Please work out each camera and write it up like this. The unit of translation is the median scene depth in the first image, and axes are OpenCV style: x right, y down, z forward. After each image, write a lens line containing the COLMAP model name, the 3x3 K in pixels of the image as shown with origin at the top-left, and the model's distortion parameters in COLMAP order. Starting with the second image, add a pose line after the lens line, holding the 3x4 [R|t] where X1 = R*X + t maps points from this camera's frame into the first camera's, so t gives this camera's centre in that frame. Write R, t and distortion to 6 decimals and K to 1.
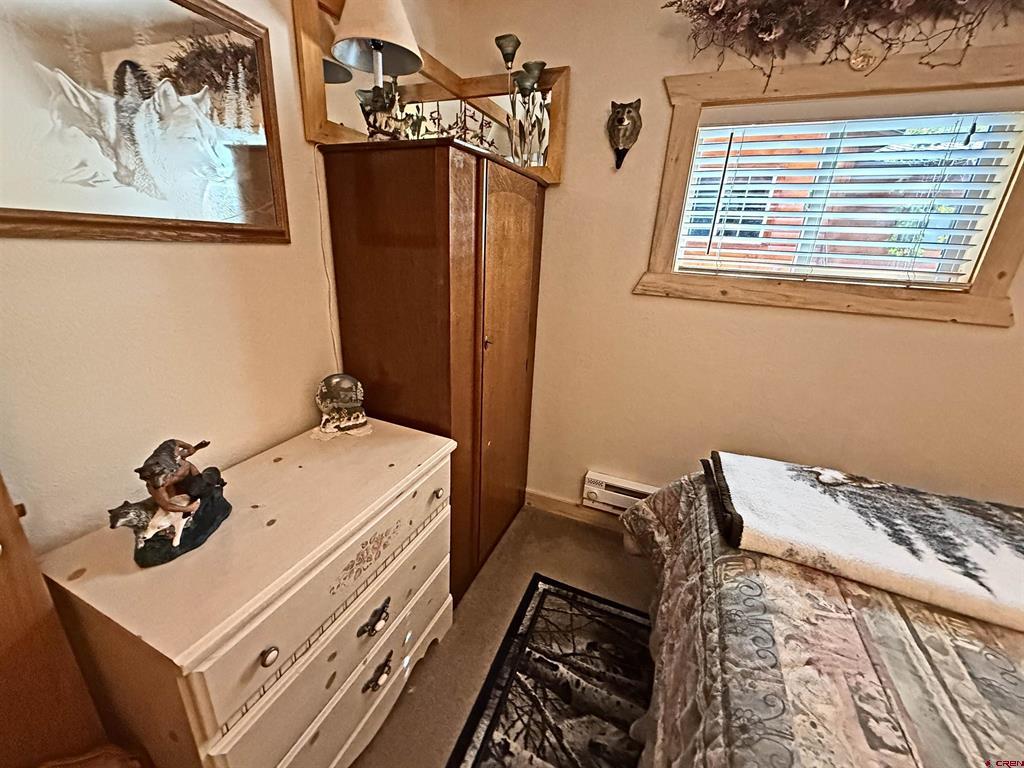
lens RADIAL K [[408.0, 0, 510.7], [0, 408.0, 384.4], [0, 0, 1]] dist [0.000636, -0.000458]
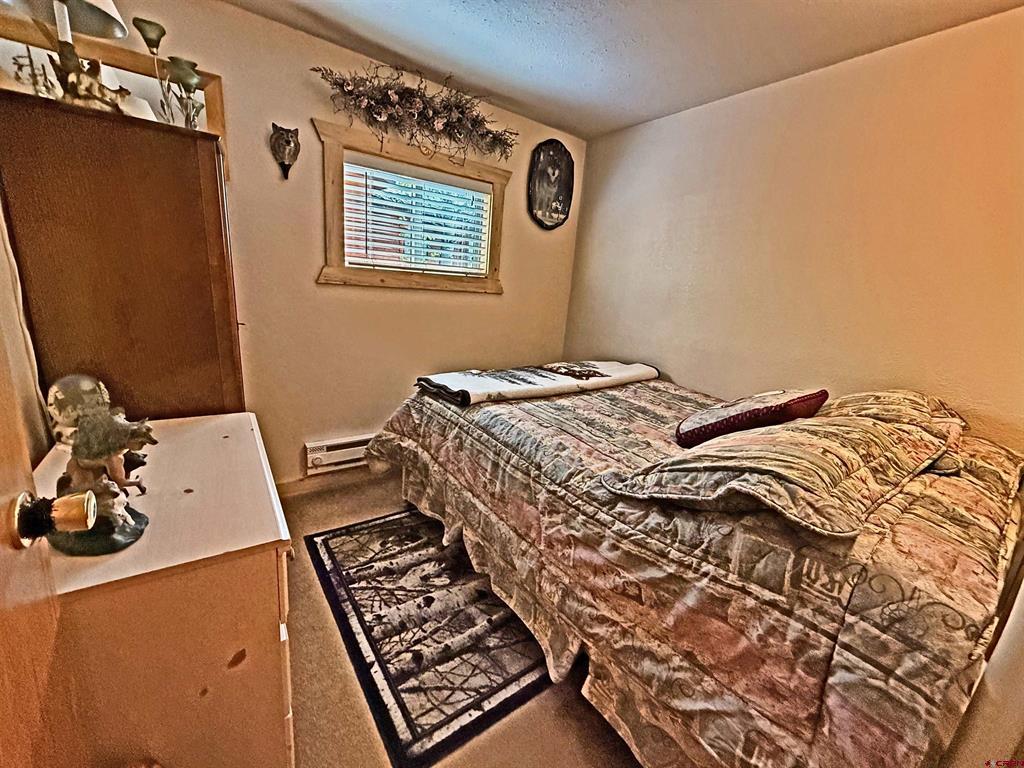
lens RADIAL K [[408.0, 0, 507.6], [0, 408.0, 385.2], [0, 0, 1]] dist [0.000636, -0.000458]
pose [[0.528152, -0.213320, 0.821918, -0.618890], [0.231730, 0.967400, 0.102173, 0.108886], [-0.816919, 0.136500, 0.560367, -0.158516]]
